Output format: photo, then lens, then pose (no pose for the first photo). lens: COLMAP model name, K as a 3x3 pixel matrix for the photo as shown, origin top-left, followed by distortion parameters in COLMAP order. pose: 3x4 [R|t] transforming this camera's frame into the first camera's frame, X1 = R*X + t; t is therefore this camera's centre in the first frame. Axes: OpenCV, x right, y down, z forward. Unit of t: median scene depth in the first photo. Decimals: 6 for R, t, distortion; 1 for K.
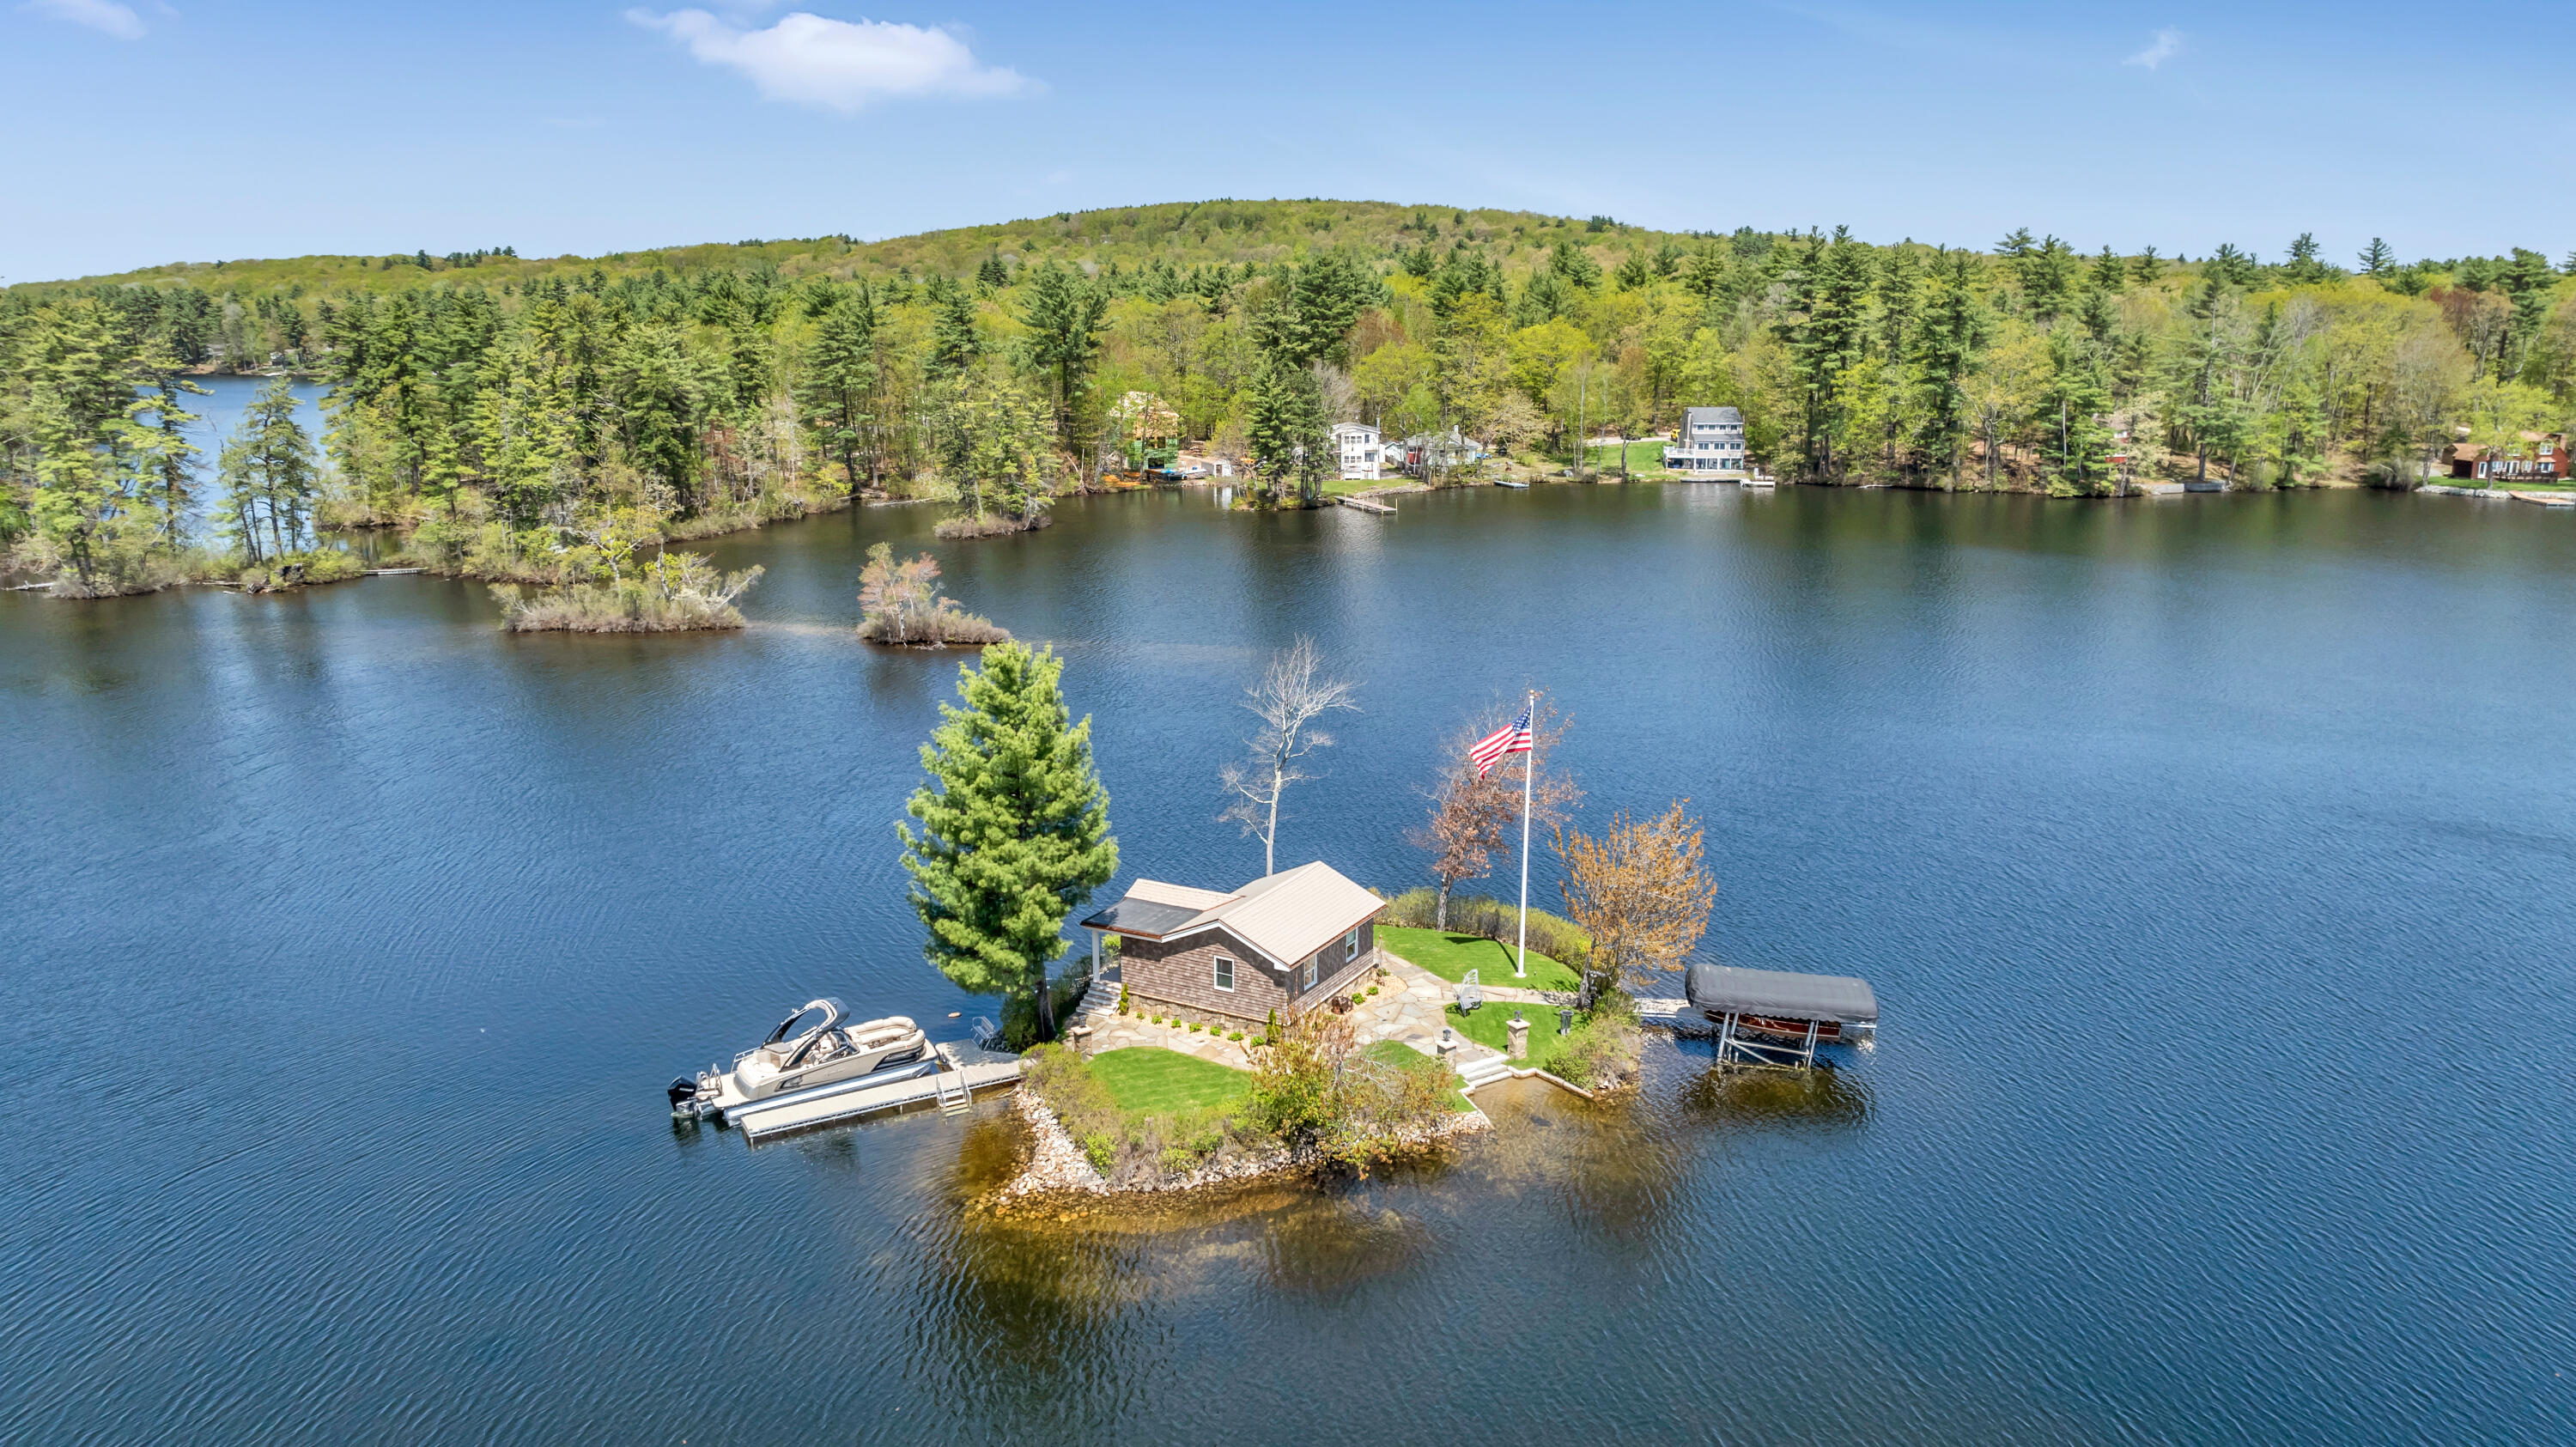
lens RADIAL K [[1854.4, 0, 1288.0], [0, 1854.4, 723.5], [0, 0, 1]] dist [-0.001917, 0.034007]
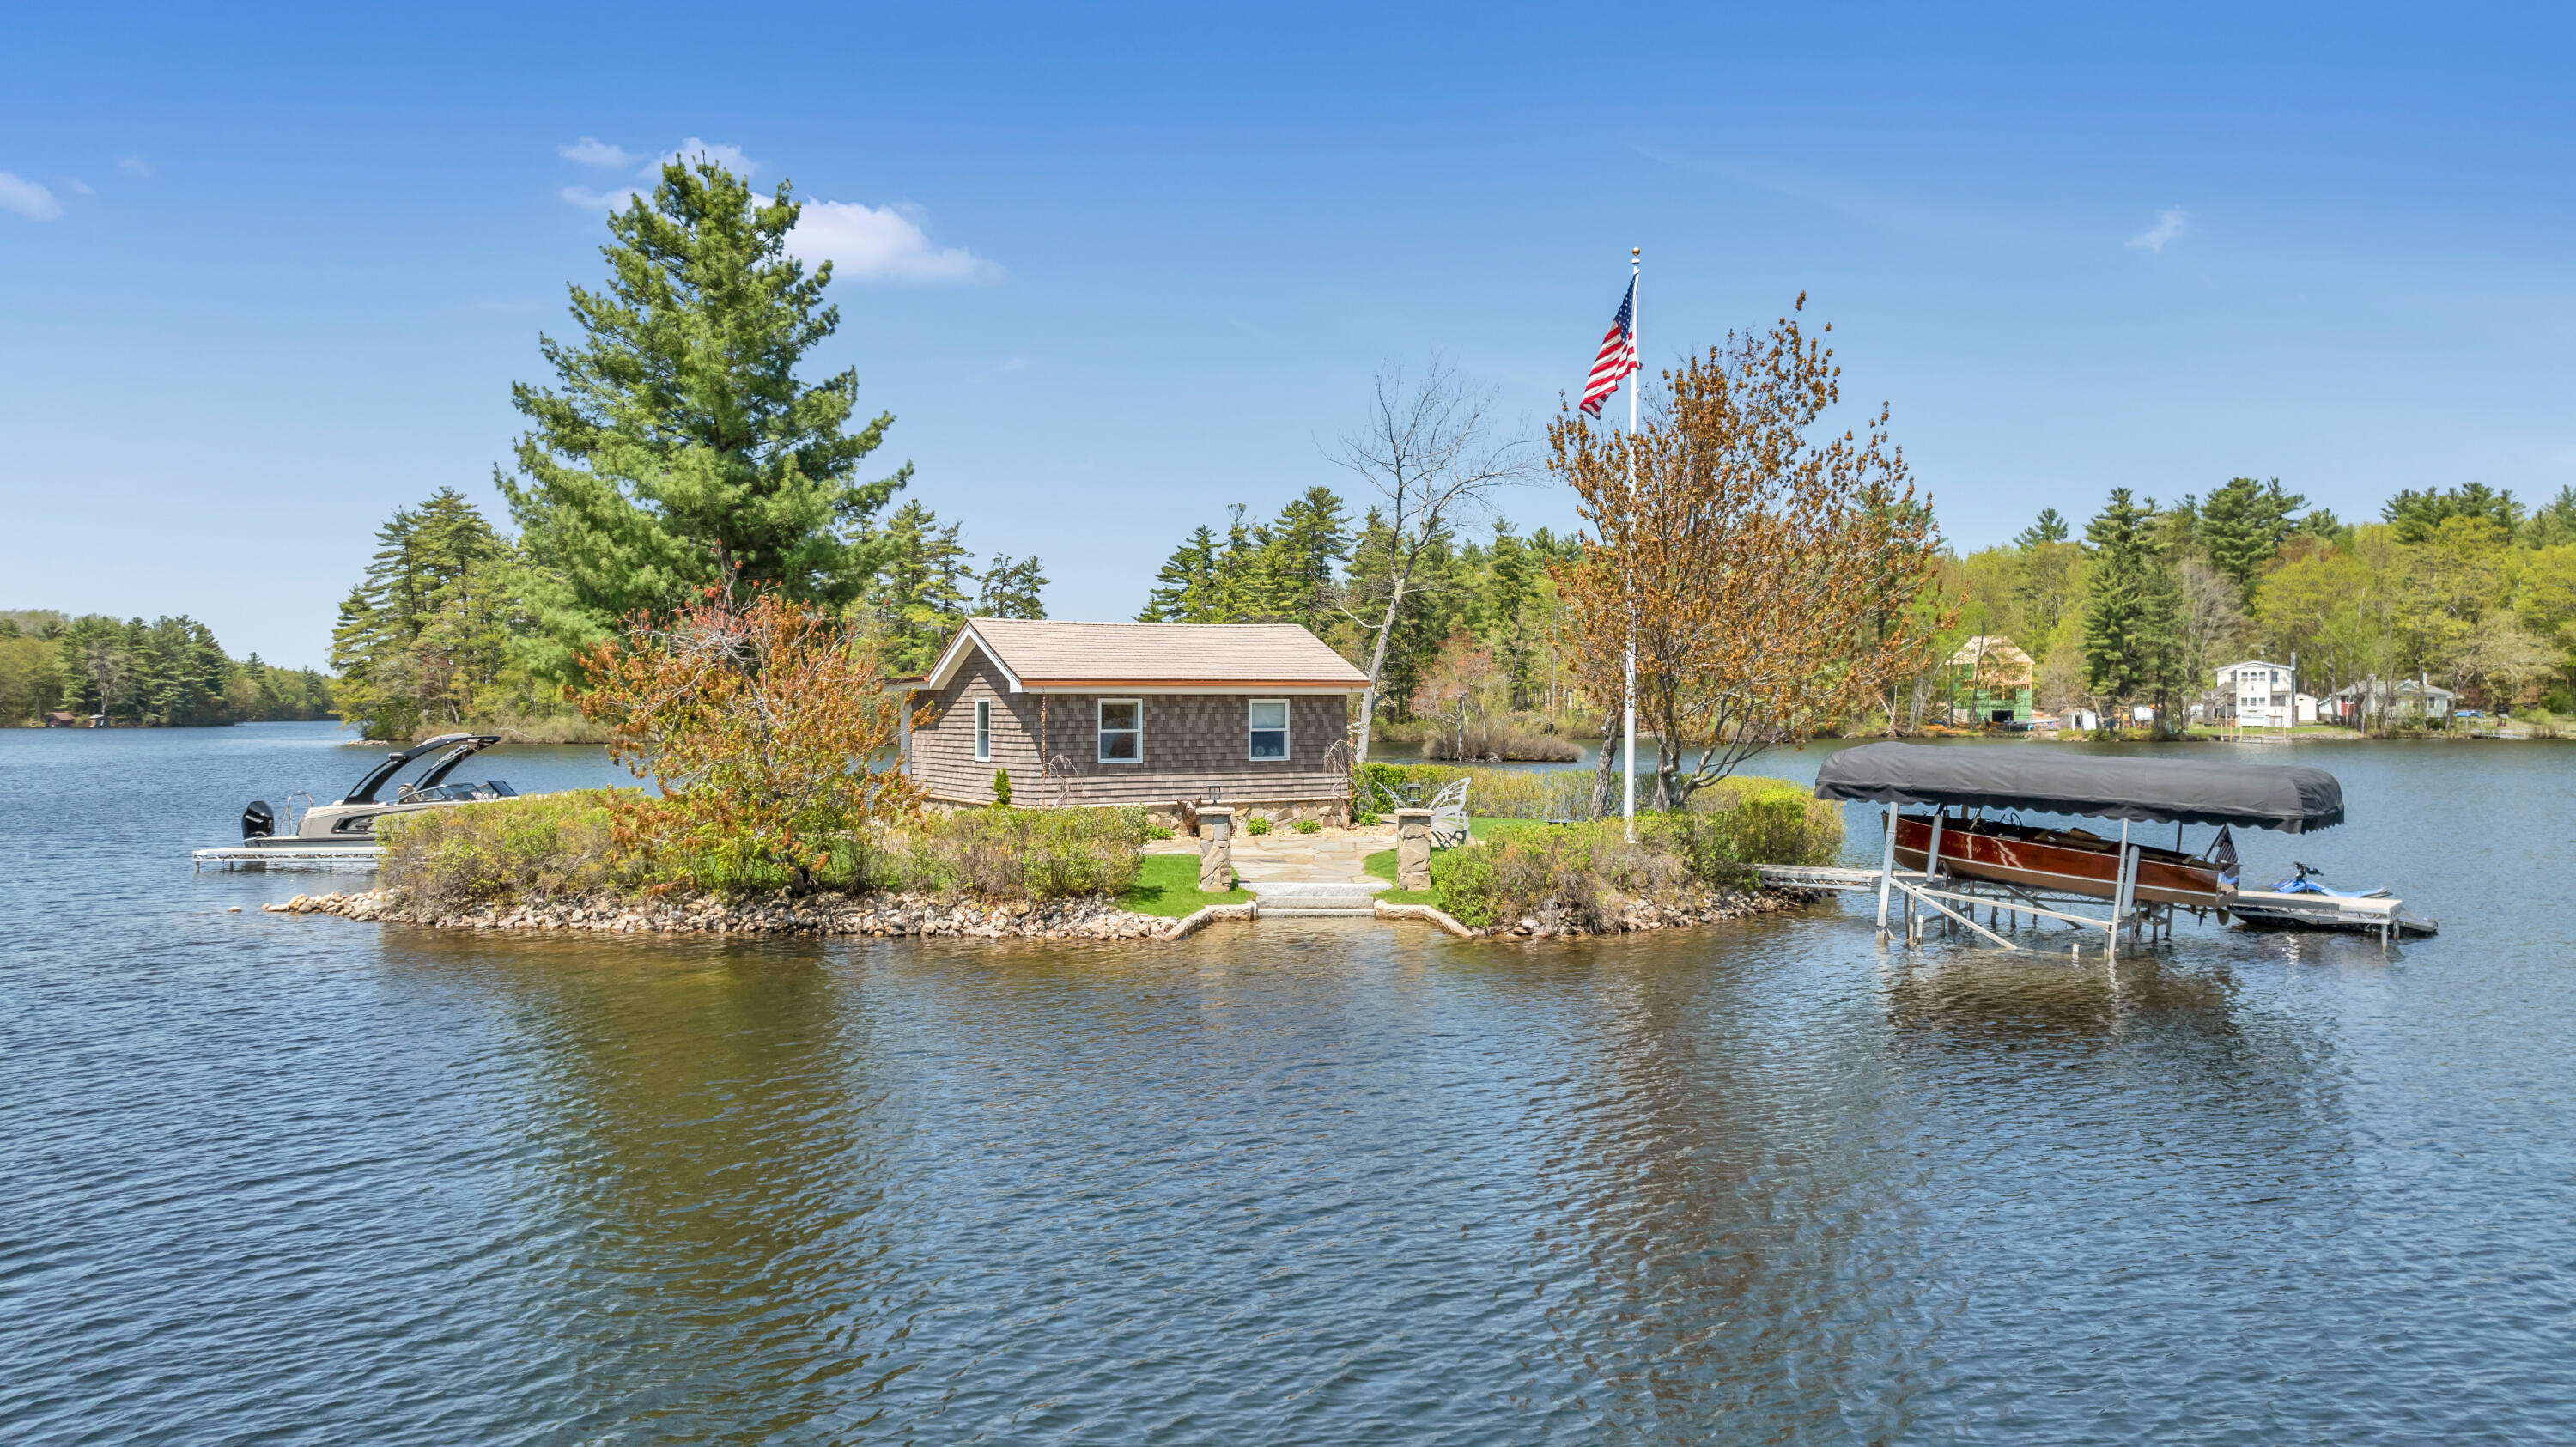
lens RADIAL K [[1901.4, 0, 1278.5], [0, 1901.4, 675.5], [0, 0, 1]] dist [-0.059783, 0.112783]
pose [[0.867645, 0.000634, -0.497183, 0.084755], [-0.114059, 0.973583, -0.197806, 0.057895], [0.483923, 0.228334, 0.844797, 0.145979]]
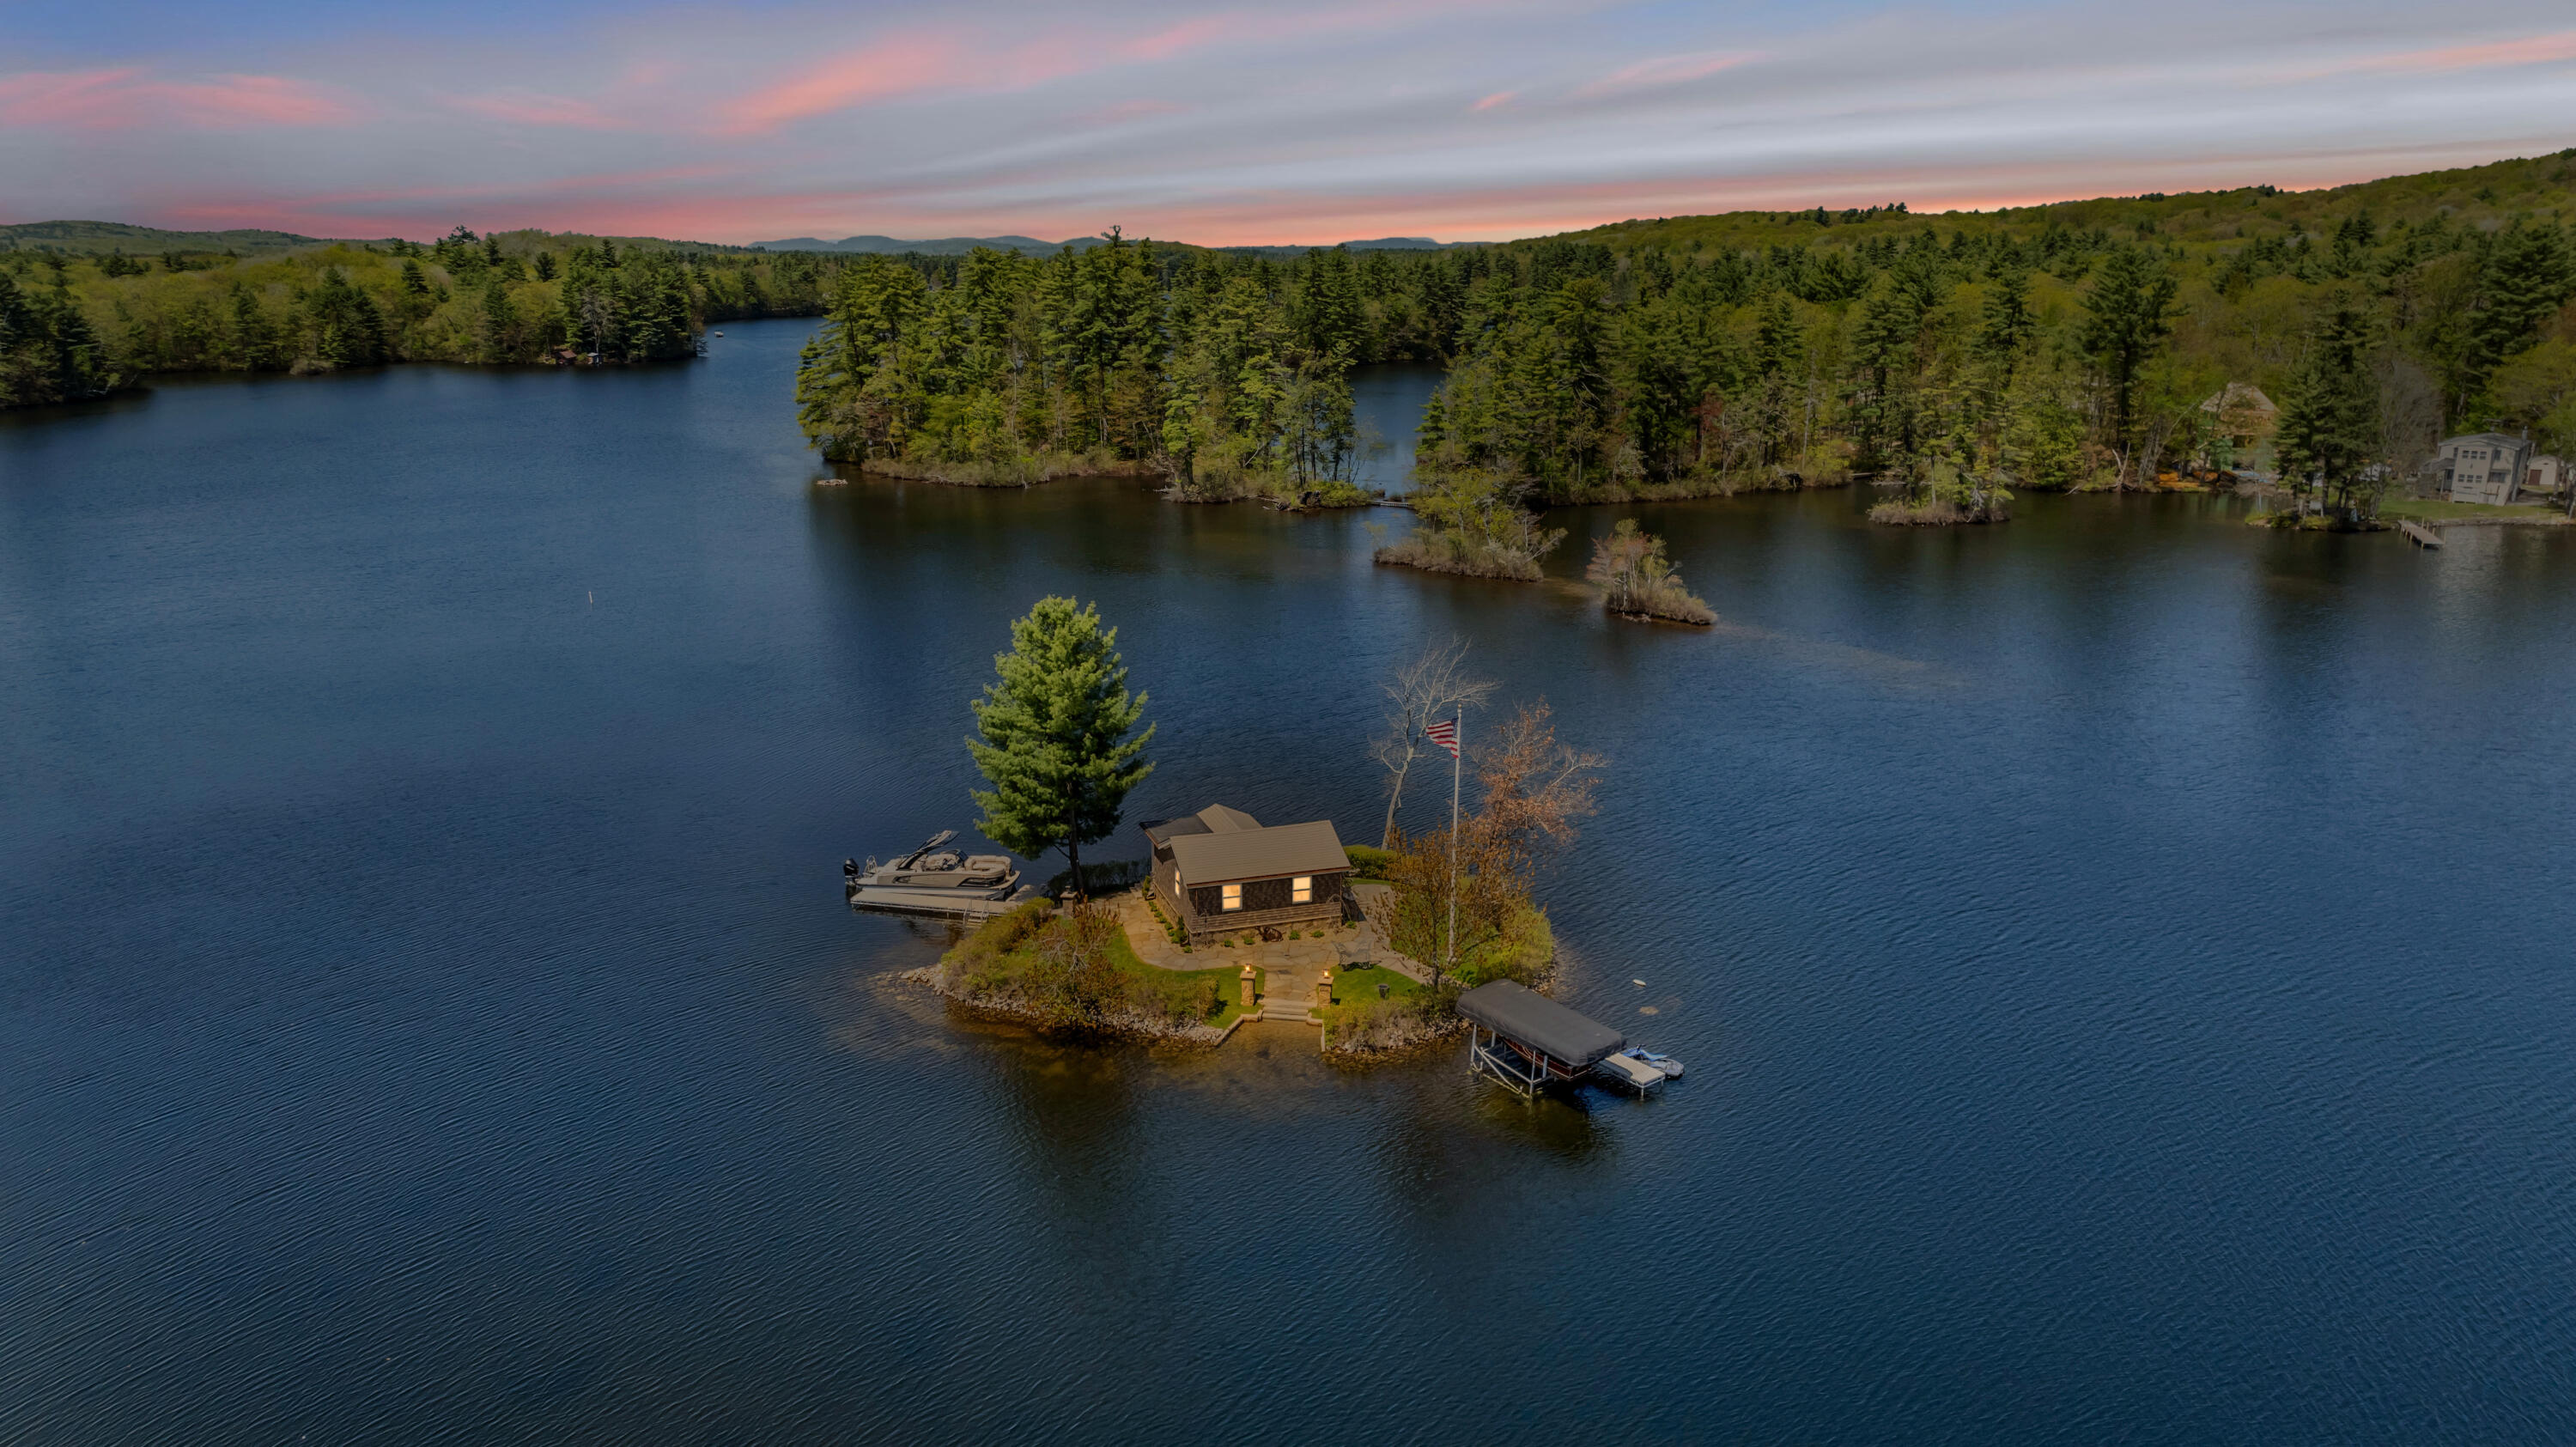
lens RADIAL K [[1854.4, 0, 1288.0], [0, 1854.4, 723.5], [0, 0, 1]] dist [-0.001917, 0.034007]
pose [[0.755866, 0.168800, -0.632593, 0.209058], [-0.153327, 0.984963, 0.079619, -0.021268], [0.636520, 0.036812, 0.770381, 0.018614]]
